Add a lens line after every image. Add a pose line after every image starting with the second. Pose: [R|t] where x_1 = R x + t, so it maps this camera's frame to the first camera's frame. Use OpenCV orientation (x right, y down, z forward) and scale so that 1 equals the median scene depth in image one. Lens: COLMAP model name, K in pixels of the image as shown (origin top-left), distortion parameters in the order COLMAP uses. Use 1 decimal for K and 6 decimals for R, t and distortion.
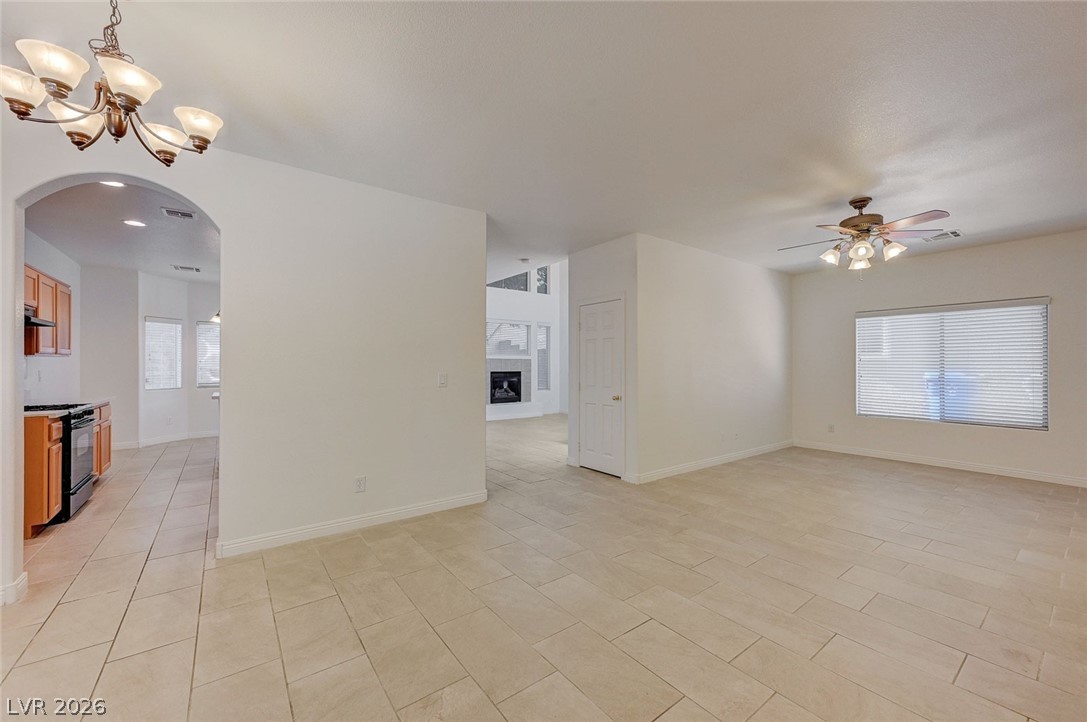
lens RADIAL K [[429.6, 0, 544.1], [0, 429.6, 362.7], [0, 0, 1]] dist [0.003799, 0.000694]
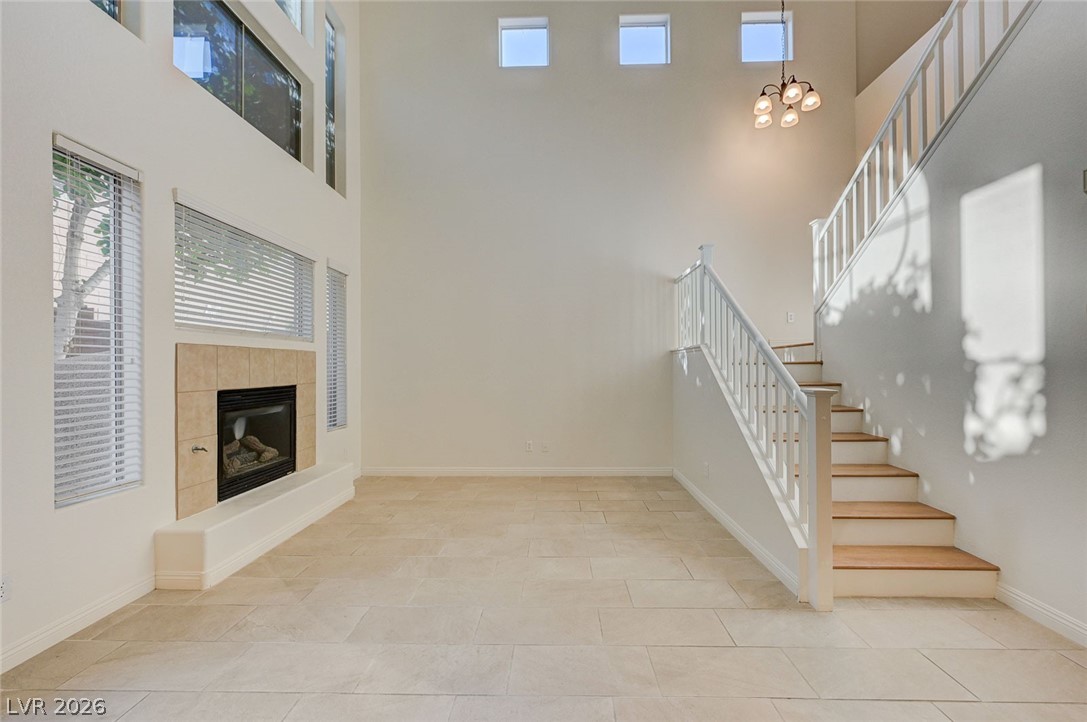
lens RADIAL K [[429.6, 0, 548.7], [0, 429.6, 362.3], [0, 0, 1]] dist [0.003799, 0.000694]
pose [[0.623200, 0.000992, 0.782062, -0.202312], [0.005390, 0.999970, -0.005563, 0.004292], [-0.782044, 0.007682, 0.623176, 0.614880]]
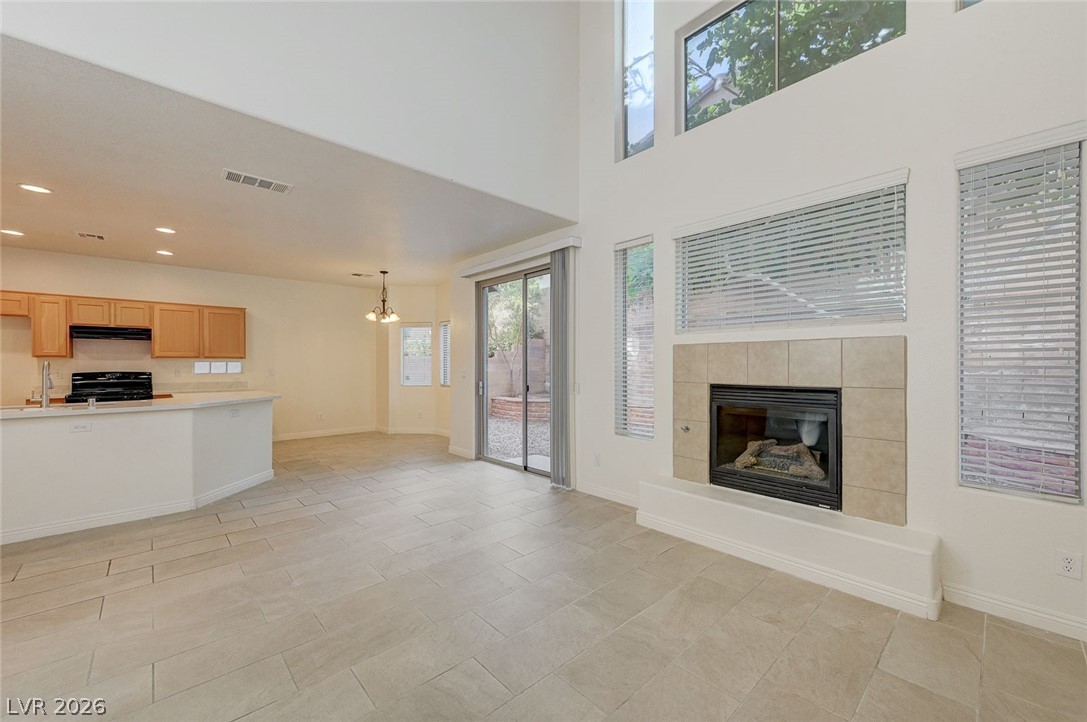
lens RADIAL K [[429.6, 0, 552.0], [0, 429.6, 364.7], [0, 0, 1]] dist [0.003799, 0.000694]
pose [[0.099522, -0.005581, -0.995020, 0.177873], [0.001668, 0.999984, -0.005442, 0.007570], [0.995034, -0.001118, 0.099529, 0.809666]]
